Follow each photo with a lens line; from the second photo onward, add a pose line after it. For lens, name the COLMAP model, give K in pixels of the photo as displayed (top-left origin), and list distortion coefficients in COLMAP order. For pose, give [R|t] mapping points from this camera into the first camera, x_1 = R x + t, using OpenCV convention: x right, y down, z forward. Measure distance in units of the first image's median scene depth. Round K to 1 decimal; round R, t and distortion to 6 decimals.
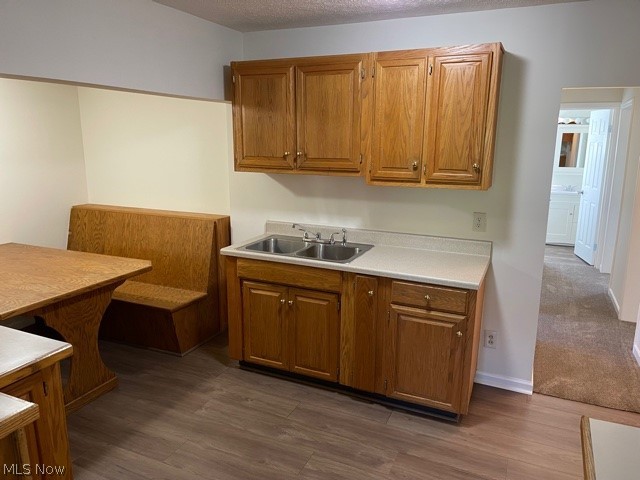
lens RADIAL K [[482.1, 0, 320.0], [0, 482.1, 240.0], [0, 0, 1]] dist [0.028576, 0.001683]
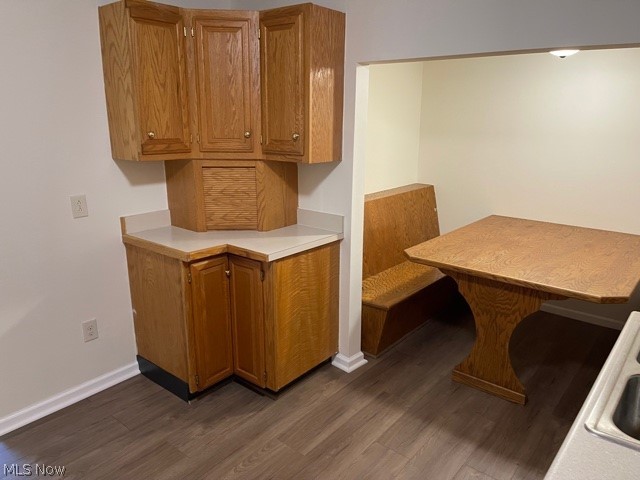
lens RADIAL K [[482.1, 0, 320.0], [0, 482.1, 240.4], [0, 0, 1]] dist [0.028576, 0.001683]
pose [[-0.253392, 0.245119, -0.935793, 0.450139], [-0.217224, 0.928242, 0.301960, -0.169666], [0.942659, 0.279791, -0.181964, 0.817734]]
